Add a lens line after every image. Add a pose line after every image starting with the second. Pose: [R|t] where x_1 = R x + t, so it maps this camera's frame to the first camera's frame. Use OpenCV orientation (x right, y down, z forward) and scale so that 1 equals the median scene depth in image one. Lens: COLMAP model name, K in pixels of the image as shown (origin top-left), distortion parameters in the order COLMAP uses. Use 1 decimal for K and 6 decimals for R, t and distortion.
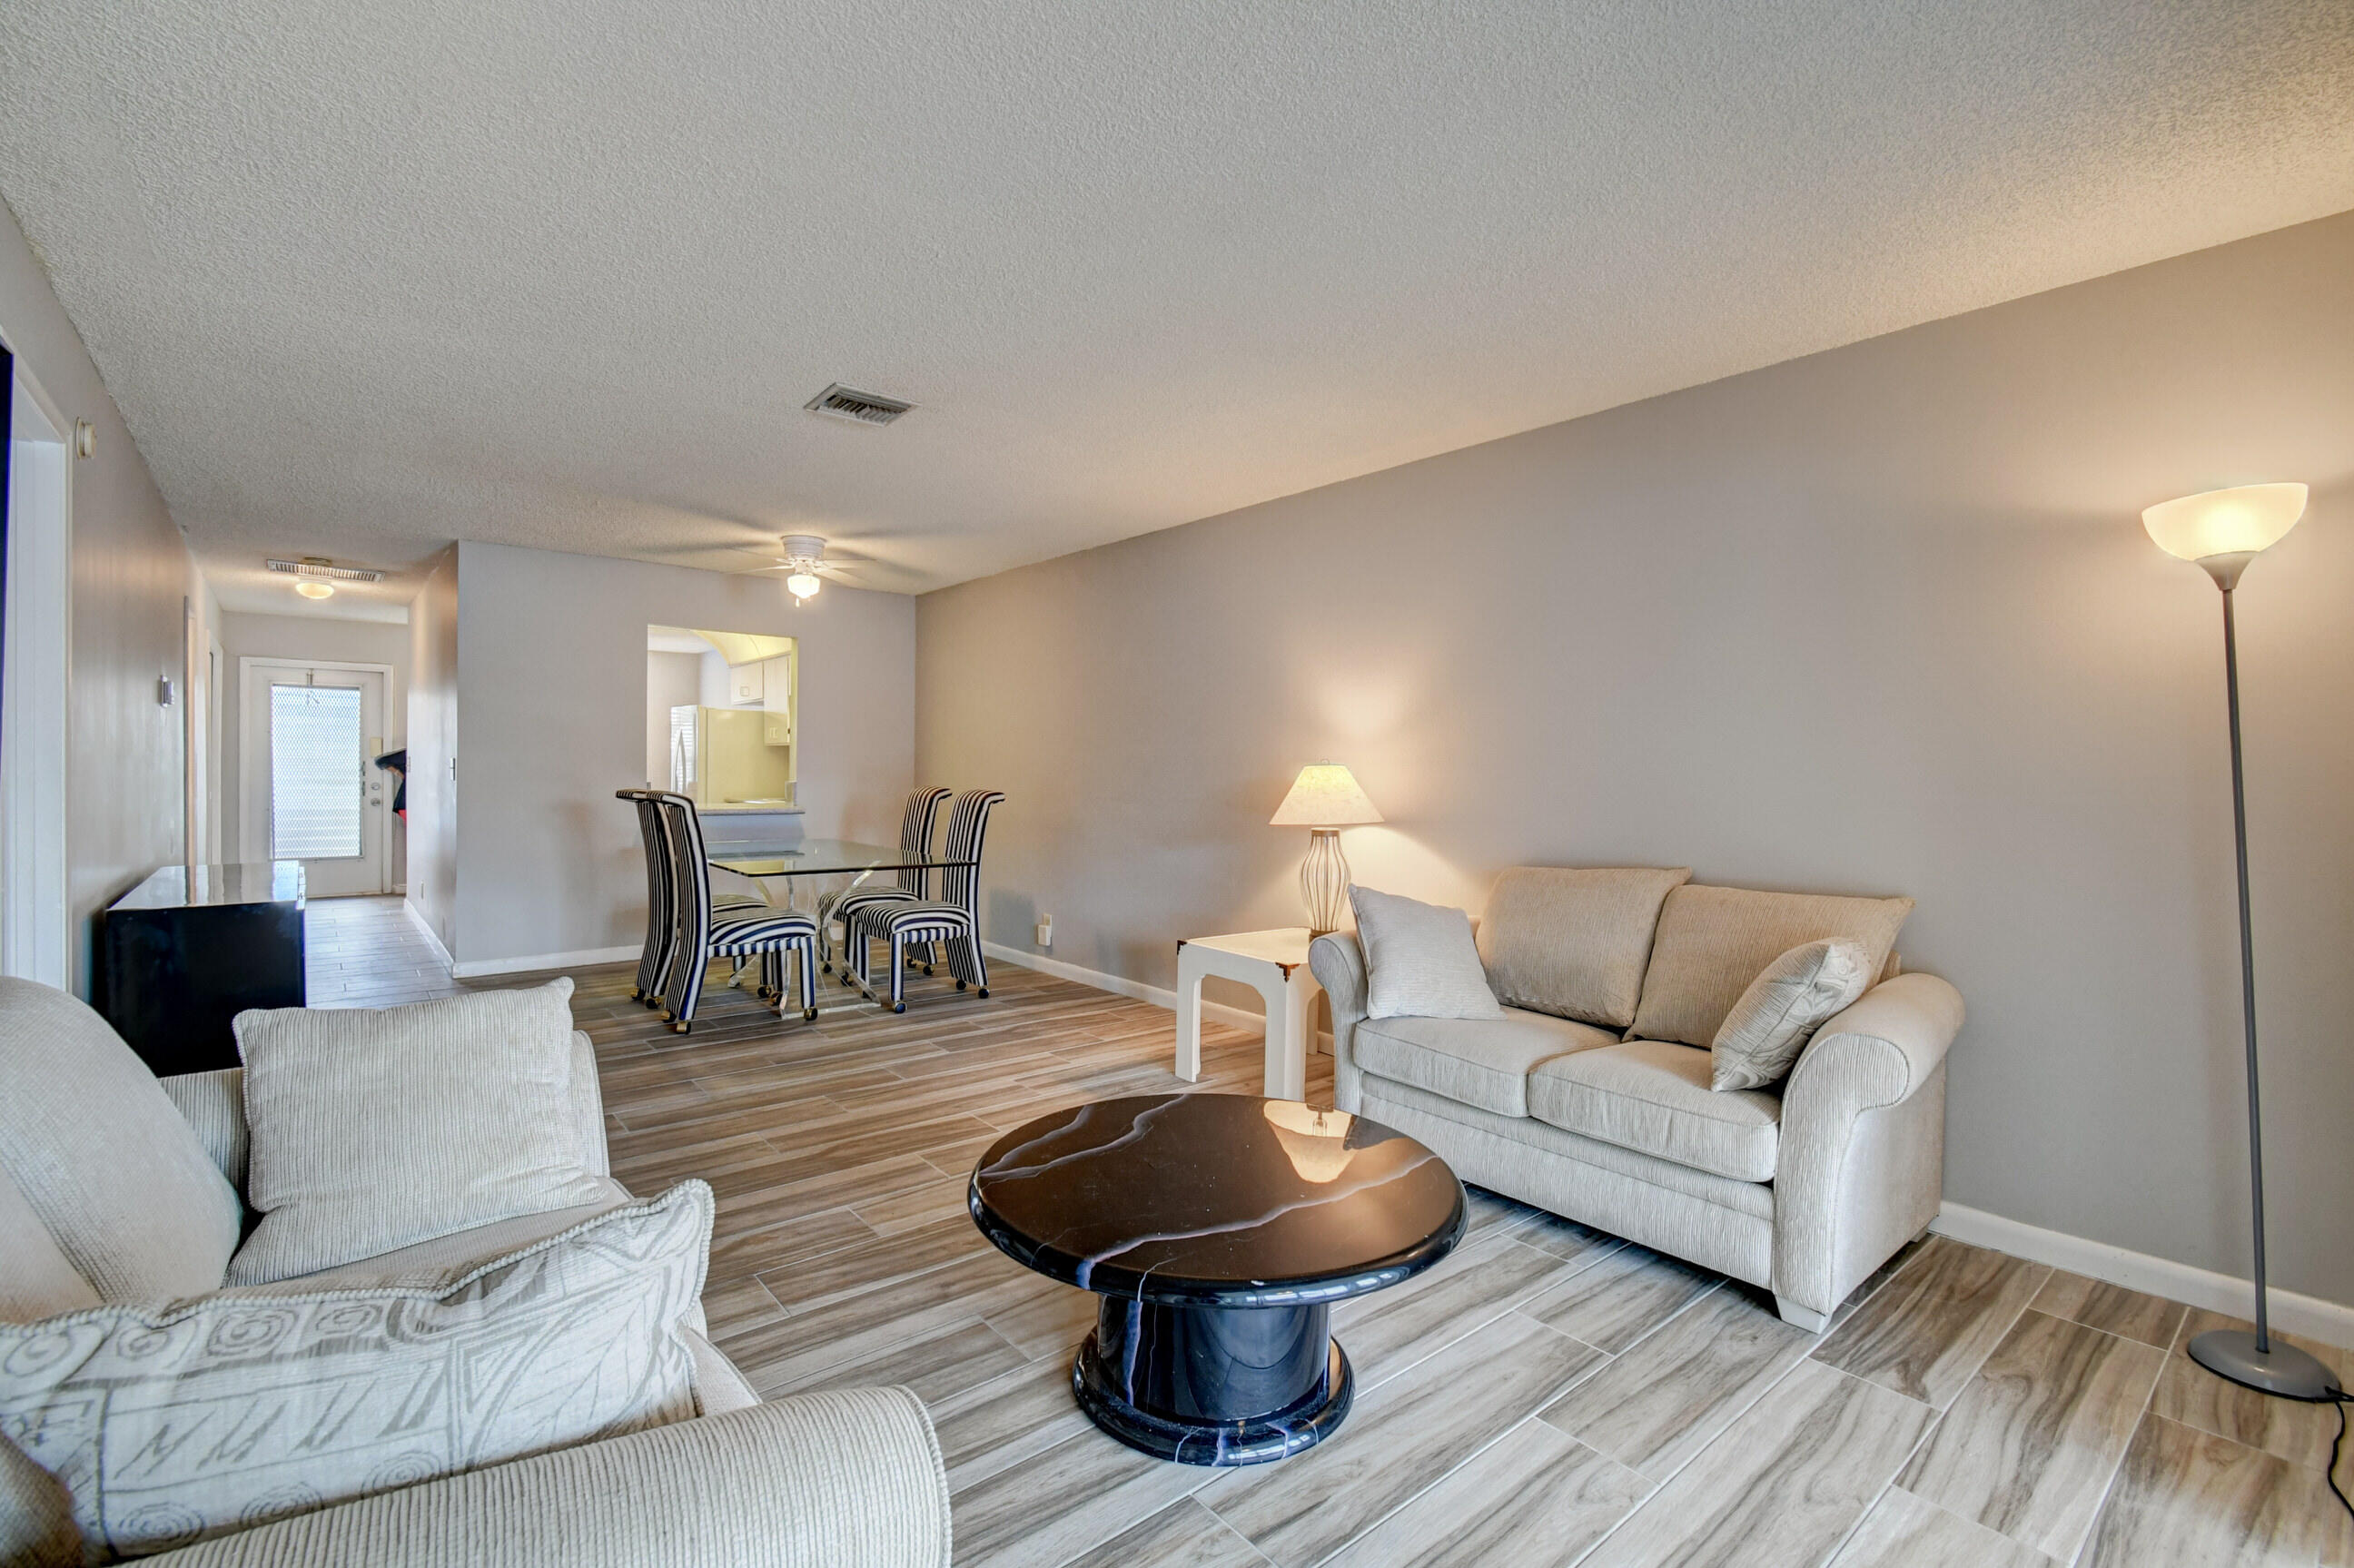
lens RADIAL K [[1039.1, 0, 1157.0], [0, 1039.1, 782.0], [0, 0, 1]] dist [0.003043, -0.000050]
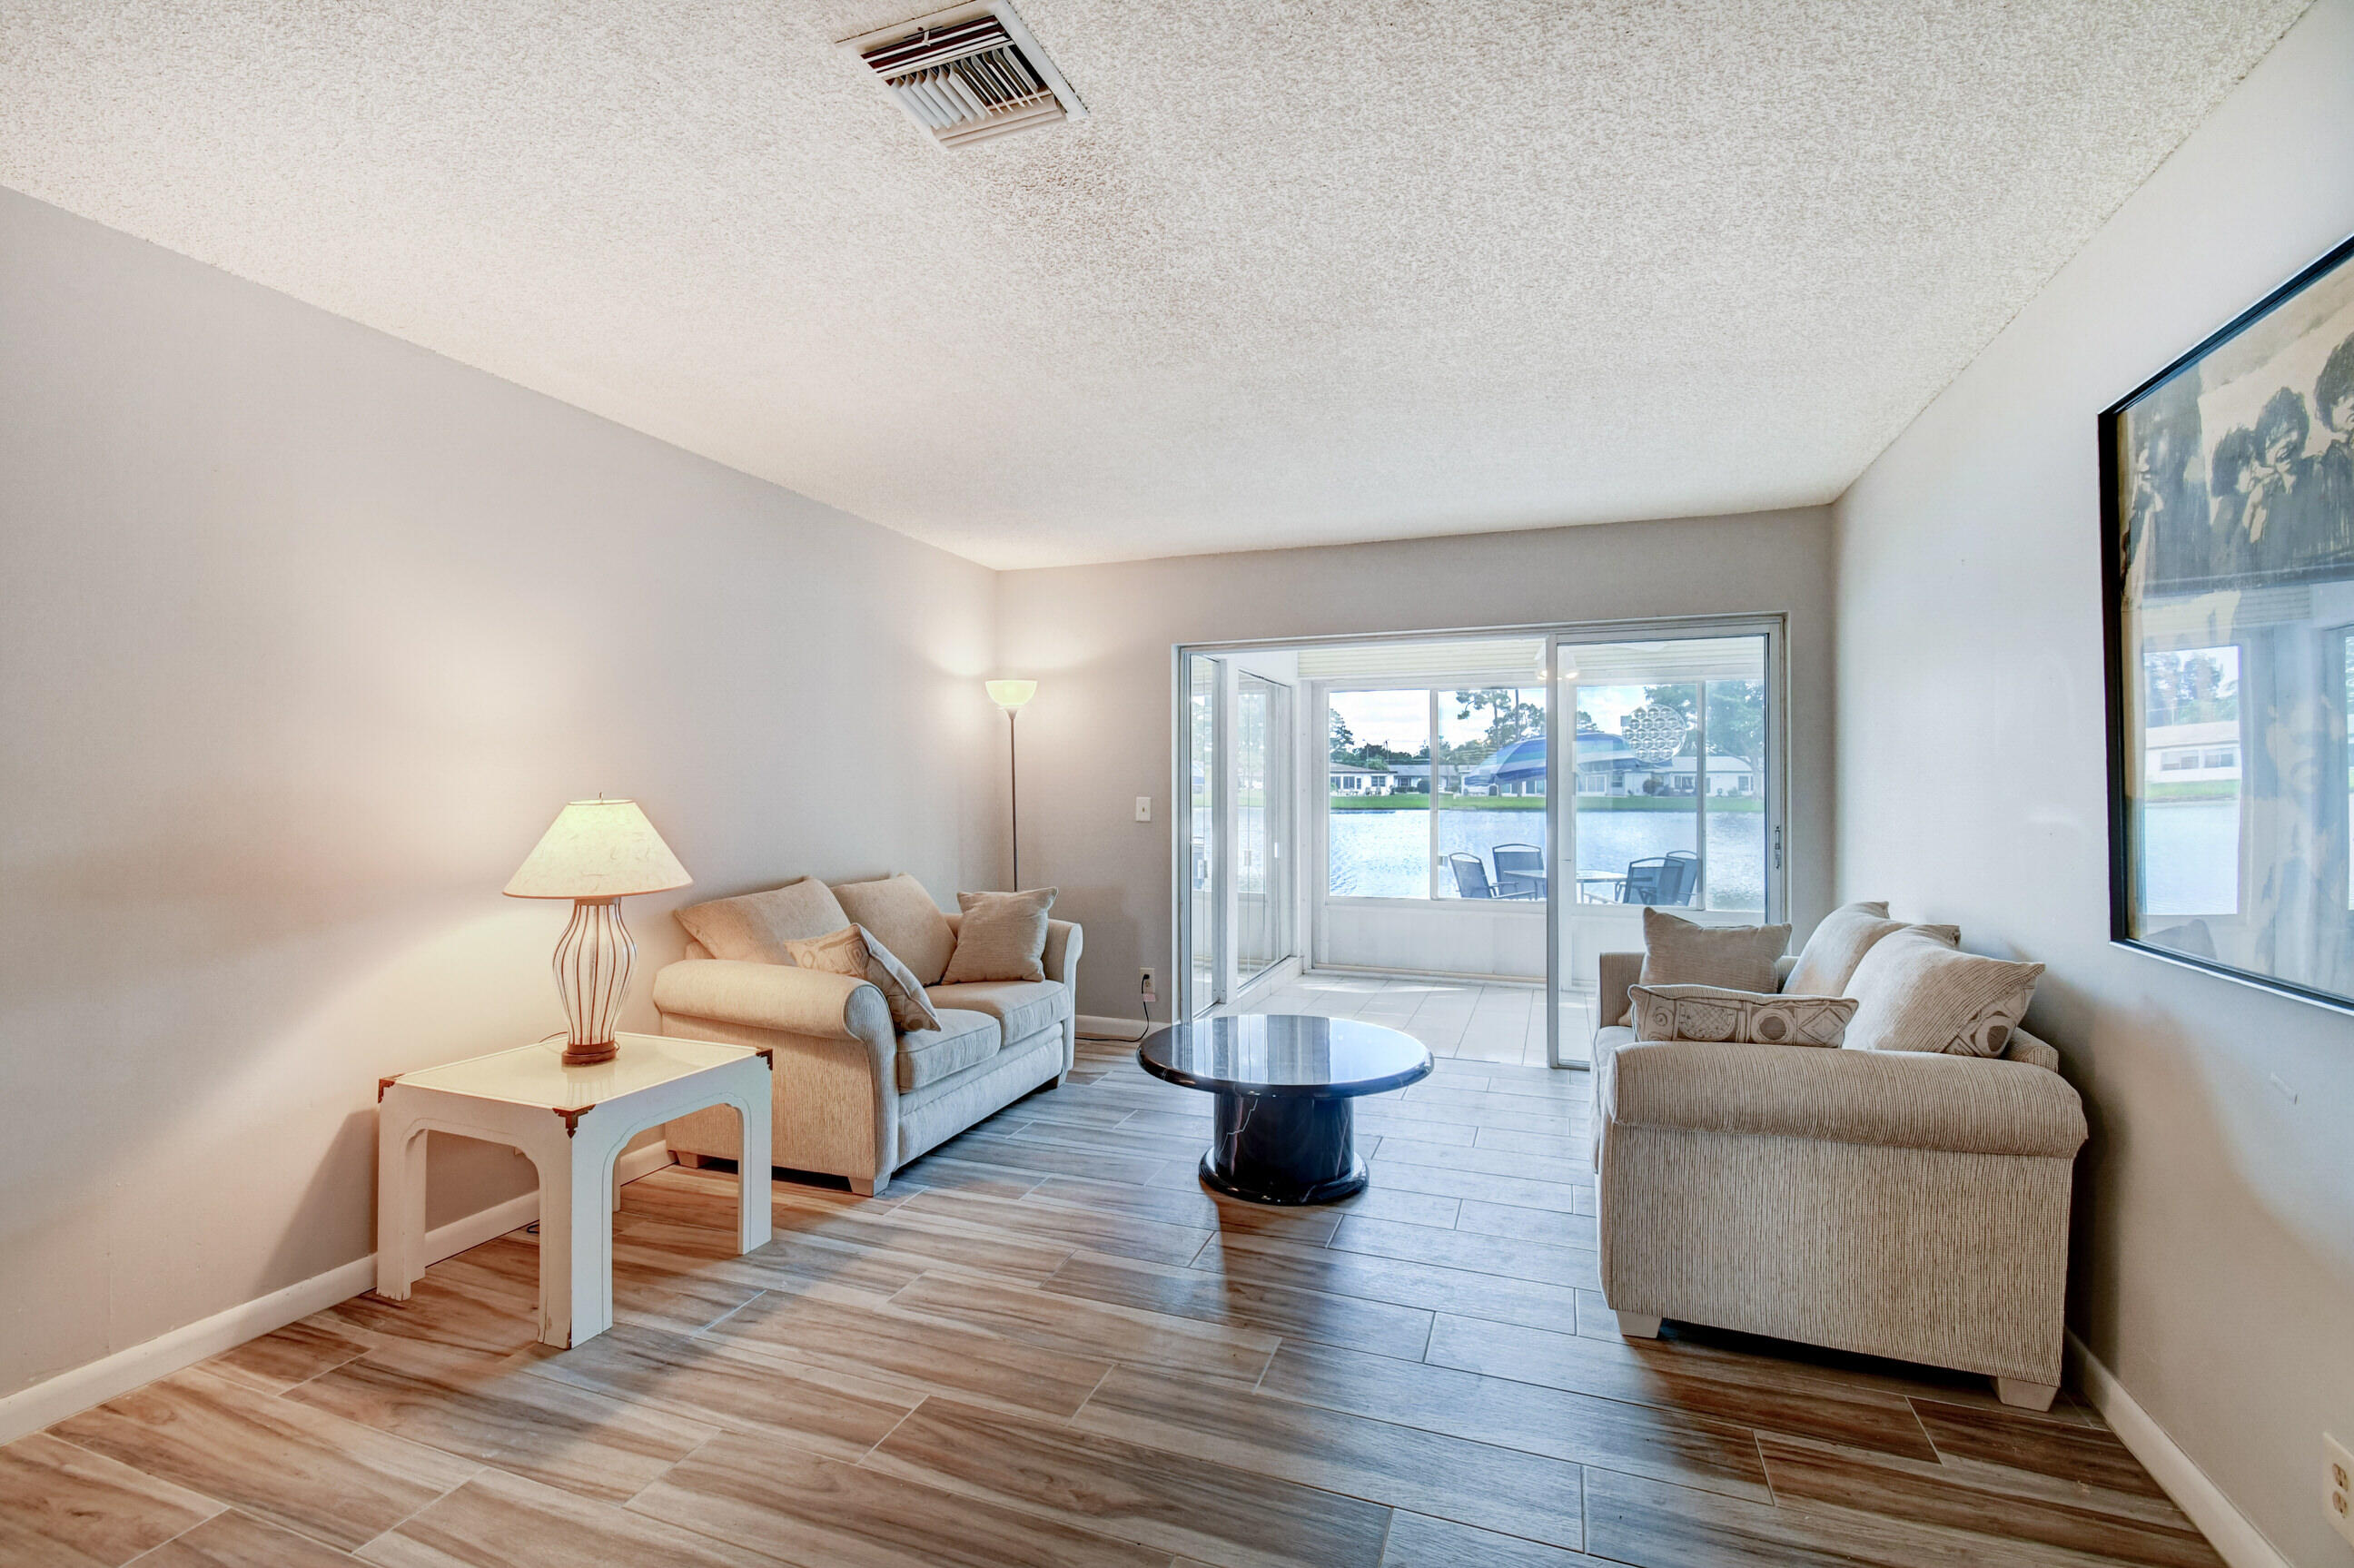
lens RADIAL K [[1027.0, 0, 1172.7], [0, 1027.0, 782.9], [0, 0, 1]] dist [0.004157, -0.005078]
pose [[-0.500352, -0.009359, 0.865772, -0.783654], [0.003281, 0.999914, 0.012705, -0.043542], [-0.865816, 0.009198, -0.500278, 1.219349]]
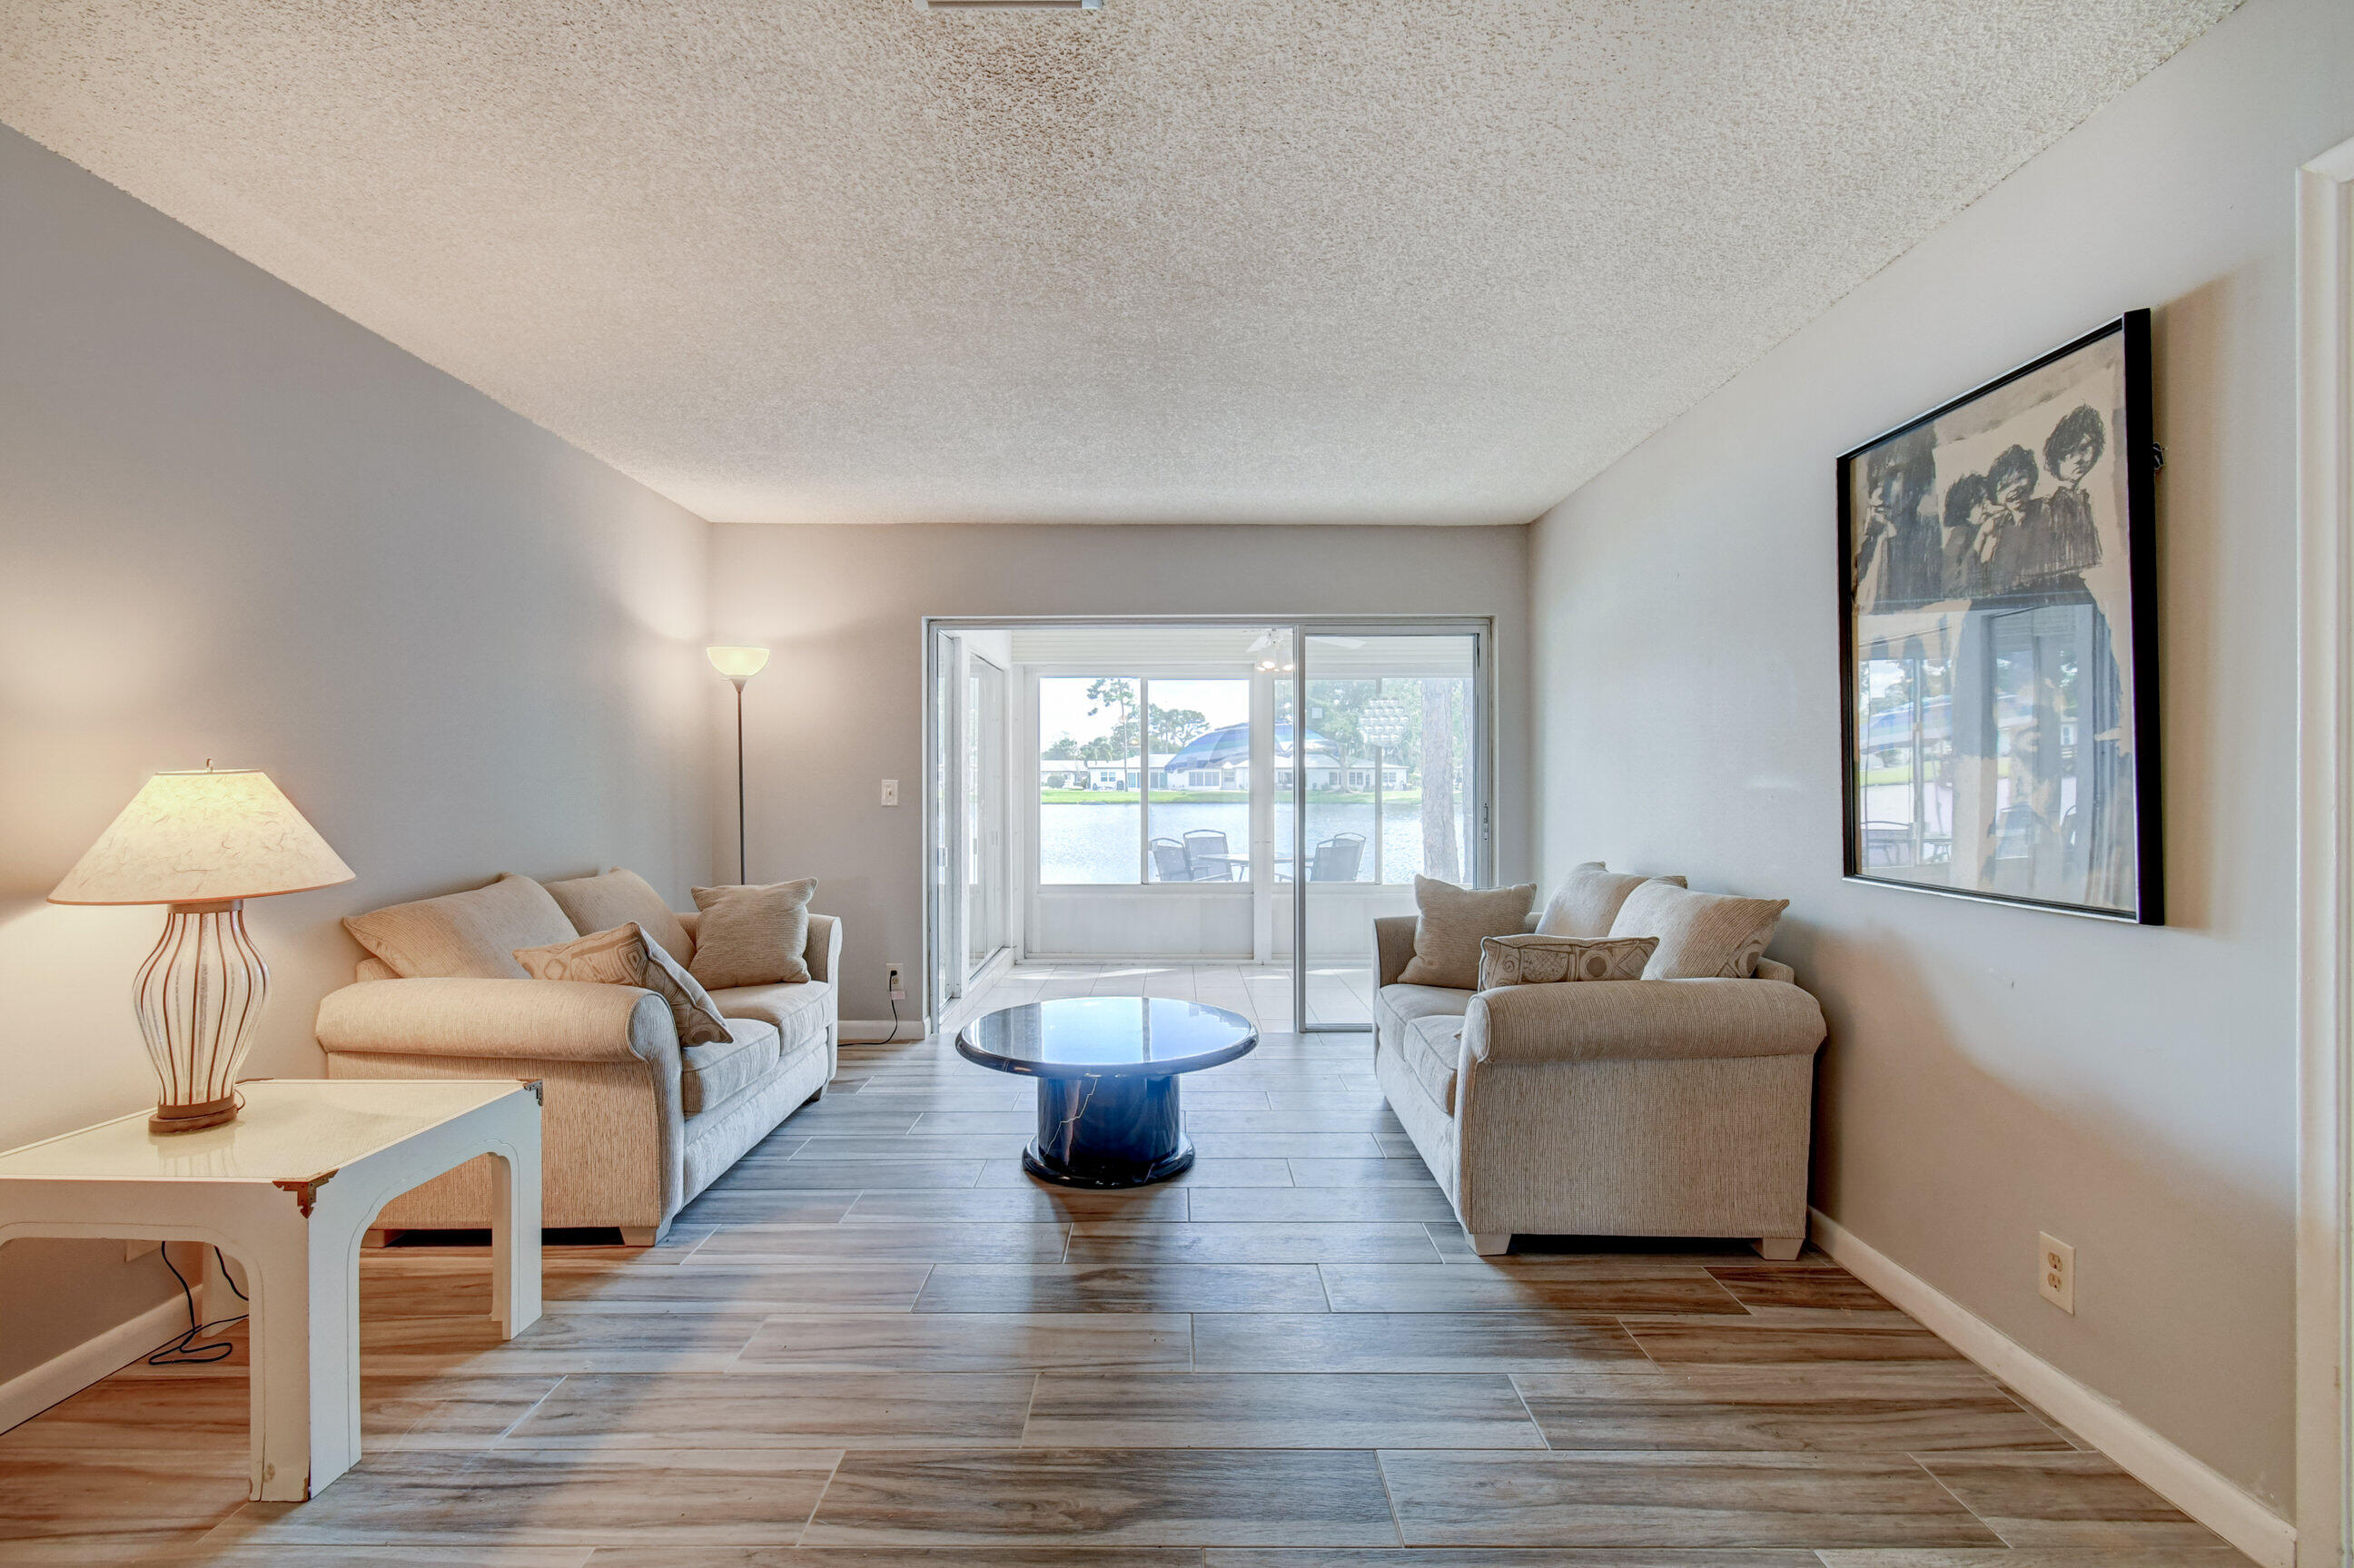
lens RADIAL K [[1033.1, 0, 1169.9], [0, 1033.1, 783.4], [0, 0, 1]] dist [0.010160, -0.008541]
pose [[-0.771099, -0.012443, 0.636593, -0.641495], [-0.001536, 0.999842, 0.017682, -0.023545], [-0.636713, 0.012656, -0.770997, 1.349236]]
